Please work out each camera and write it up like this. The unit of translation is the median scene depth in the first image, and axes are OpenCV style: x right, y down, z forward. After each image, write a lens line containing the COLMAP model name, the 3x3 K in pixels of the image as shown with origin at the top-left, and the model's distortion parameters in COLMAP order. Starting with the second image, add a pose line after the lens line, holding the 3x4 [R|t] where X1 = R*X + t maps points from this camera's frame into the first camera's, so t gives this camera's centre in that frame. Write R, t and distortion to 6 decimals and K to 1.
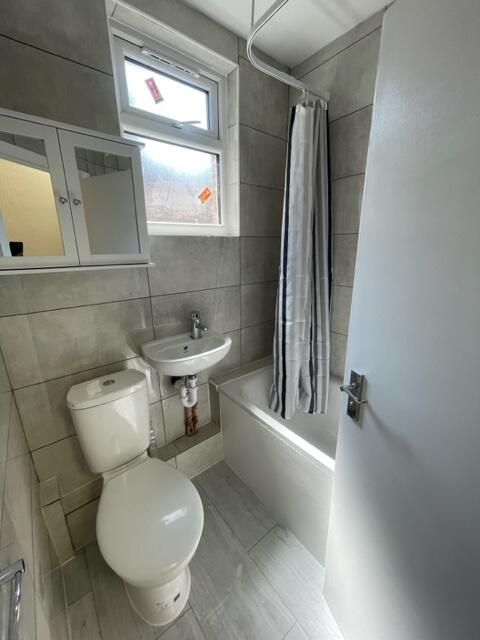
lens RADIAL K [[258.9, 0, 240.0], [0, 258.9, 320.0], [0, 0, 1]] dist [-0.003400, 0.000135]
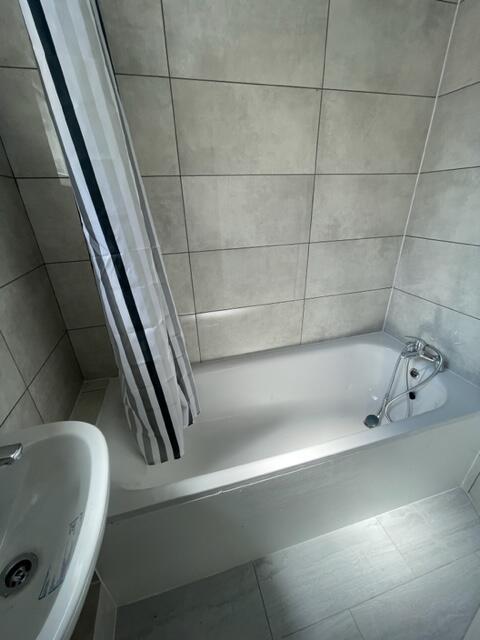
lens RADIAL K [[258.9, 0, 240.0], [0, 258.9, 320.0], [0, 0, 1]] dist [-0.003400, 0.000135]
pose [[0.409403, -0.382406, 0.828345, -0.211169], [0.264430, 0.918685, 0.293419, -0.129201], [-0.873193, 0.098913, 0.477232, 0.530518]]
